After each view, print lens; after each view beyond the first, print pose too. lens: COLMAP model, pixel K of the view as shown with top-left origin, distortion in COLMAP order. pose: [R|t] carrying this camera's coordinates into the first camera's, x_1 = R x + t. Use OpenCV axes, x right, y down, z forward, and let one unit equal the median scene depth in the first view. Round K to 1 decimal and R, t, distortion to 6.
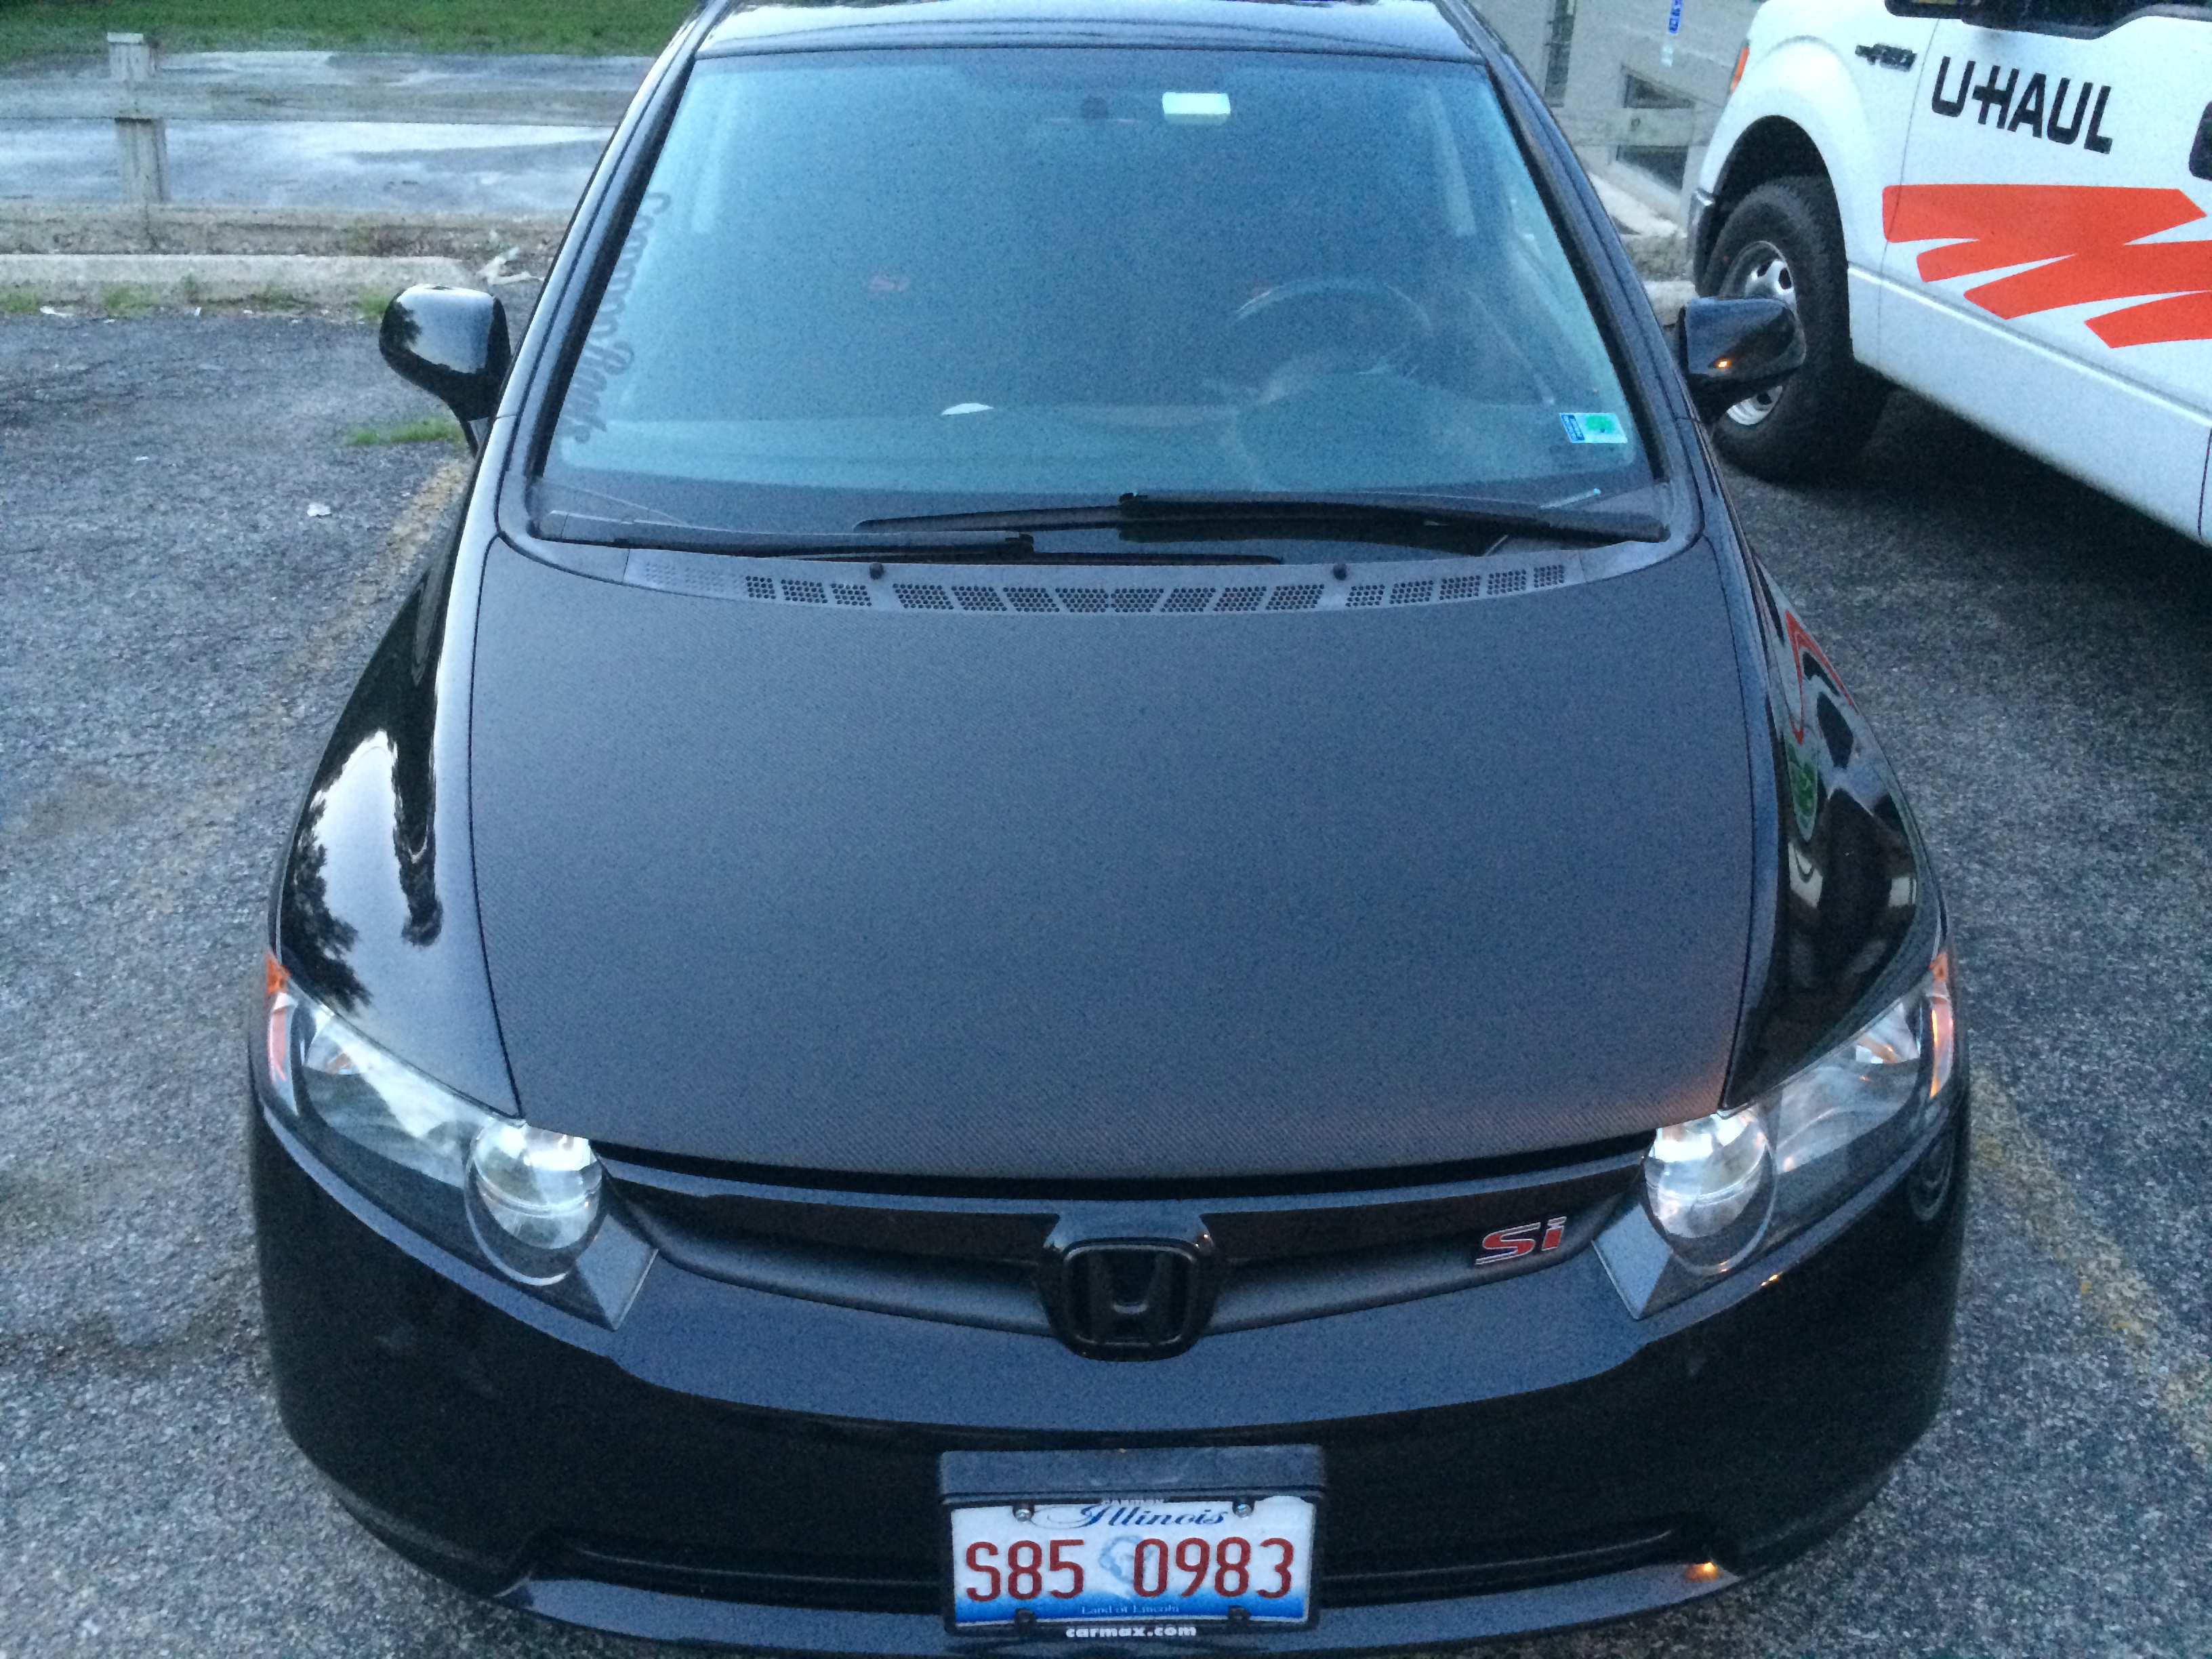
lens RADIAL K [[1901.4, 0, 1107.6], [0, 1901.4, 832.1], [0, 0, 1]] dist [0.082089, -0.129116]
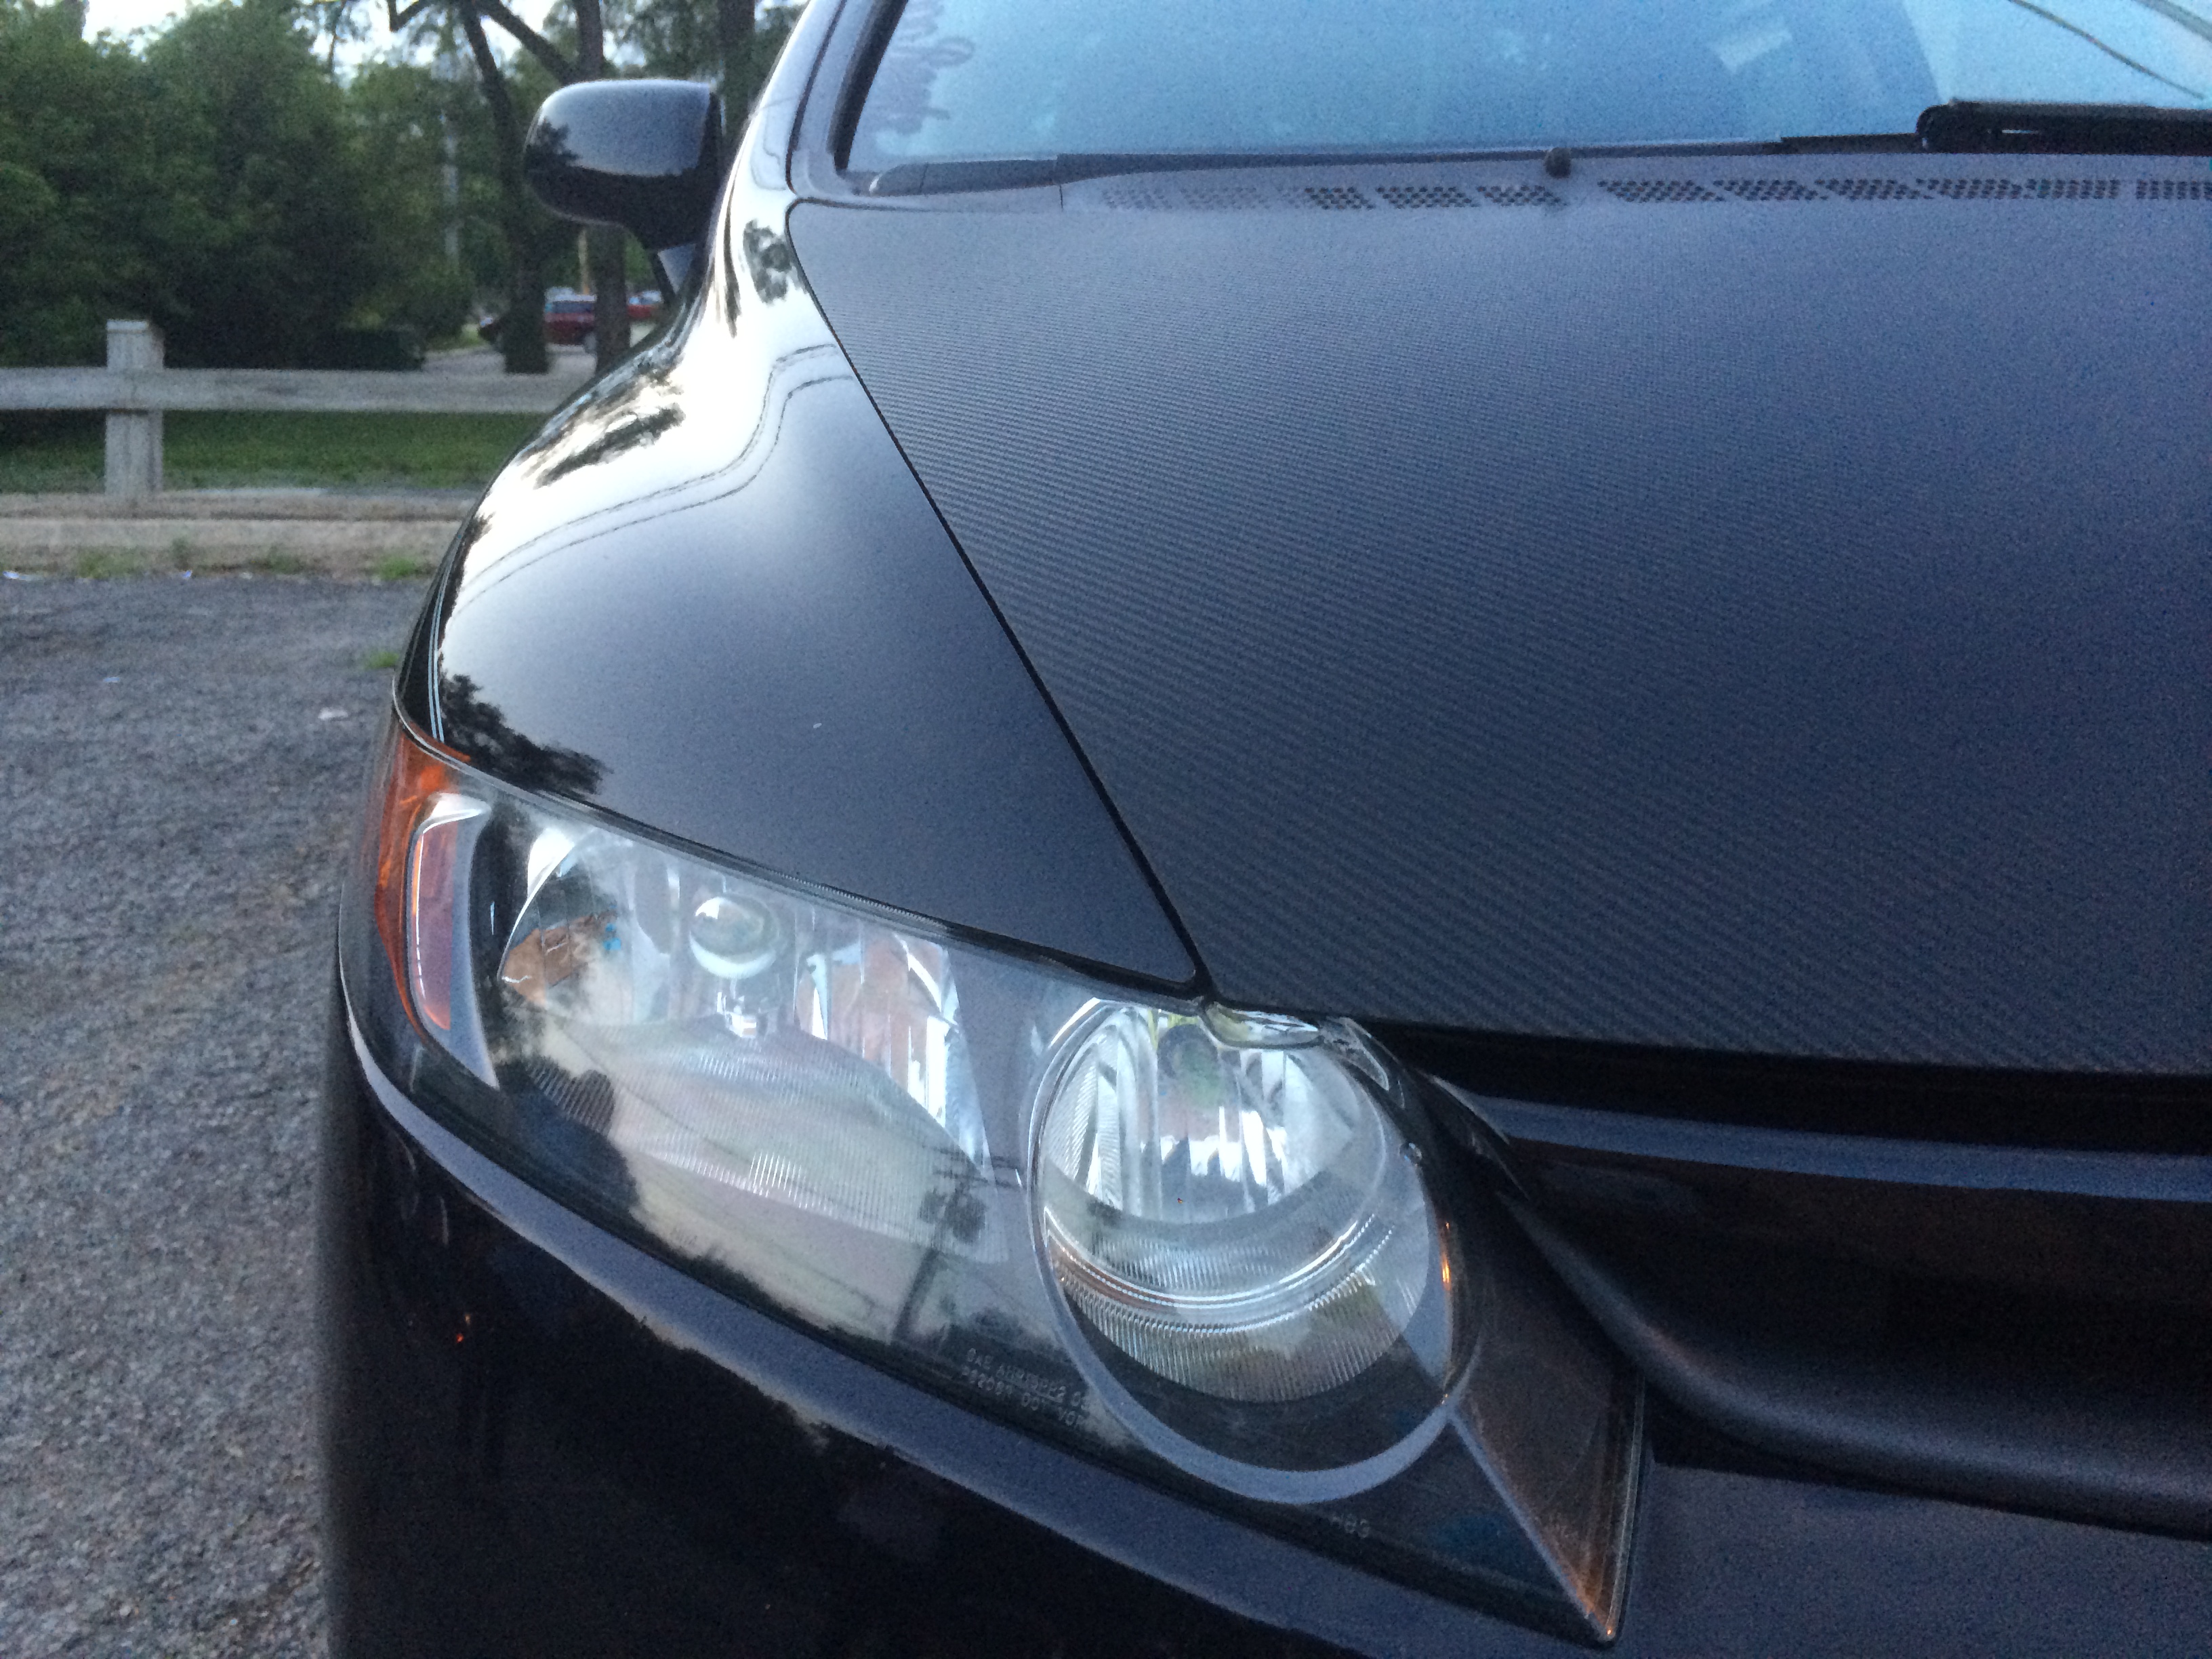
lens RADIAL K [[1901.4, 0, 1102.0], [0, 1901.4, 816.8], [0, 0, 1]] dist [0.082089, -0.129116]
pose [[0.999387, -0.021784, 0.027420, -0.155130], [0.027670, 0.971124, -0.236965, 0.093884], [-0.021467, 0.237578, 0.971131, 0.312181]]
